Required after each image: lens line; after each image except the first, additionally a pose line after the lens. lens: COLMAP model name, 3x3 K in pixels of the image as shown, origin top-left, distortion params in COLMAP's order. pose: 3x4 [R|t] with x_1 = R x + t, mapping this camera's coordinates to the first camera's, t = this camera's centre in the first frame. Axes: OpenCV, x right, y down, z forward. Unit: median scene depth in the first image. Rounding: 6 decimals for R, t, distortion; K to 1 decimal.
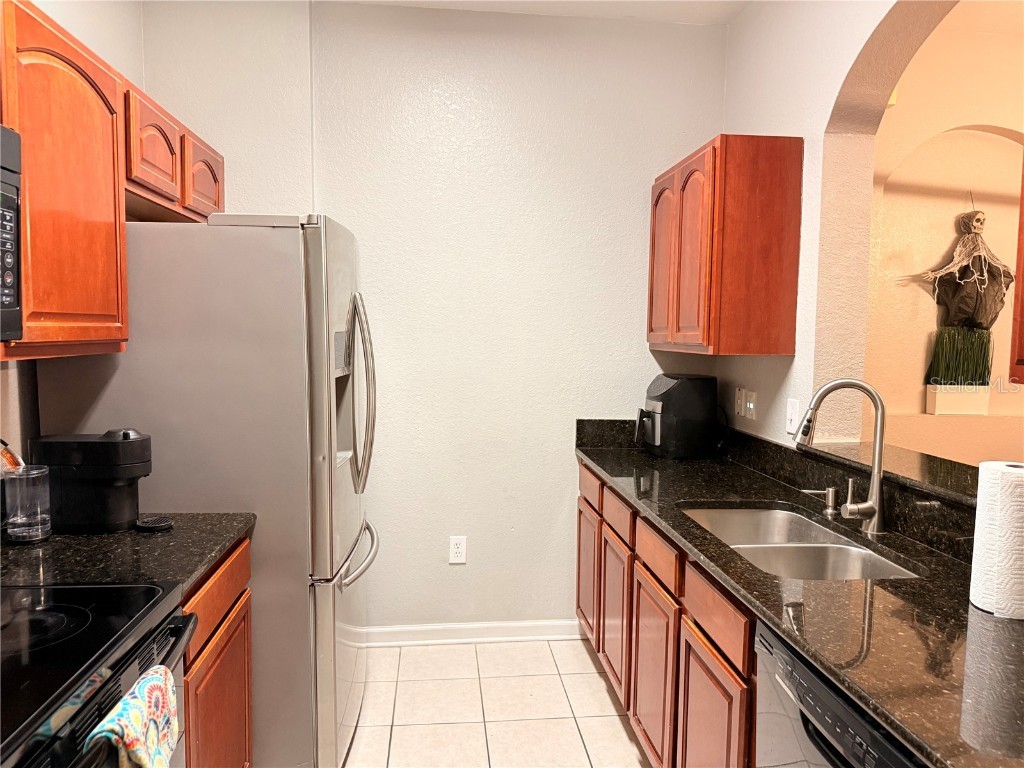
lens RADIAL K [[721.6, 0, 517.0], [0, 721.6, 387.8], [0, 0, 1]] dist [0.039603, -0.058883]
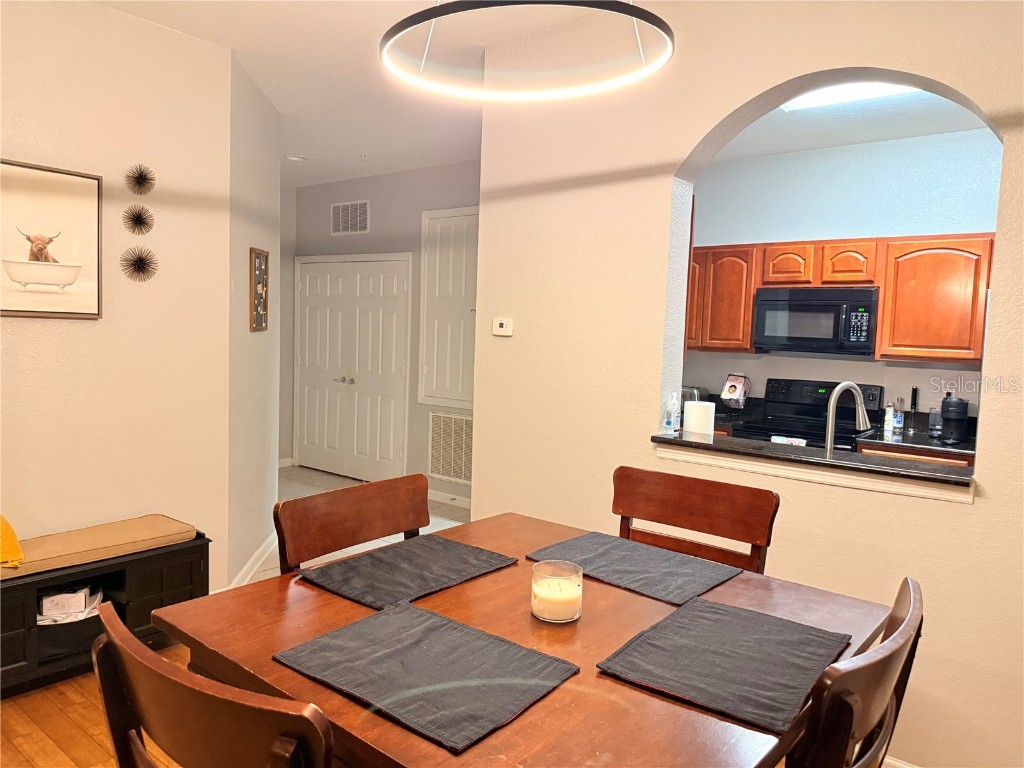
lens RADIAL K [[721.6, 0, 517.0], [0, 721.6, 387.8], [0, 0, 1]] dist [0.039603, -0.058883]
pose [[-0.713975, 0.023433, -0.699778, 1.954262], [-0.093631, 0.987268, 0.128591, -0.130483], [0.693882, 0.157332, -0.702691, 1.605372]]
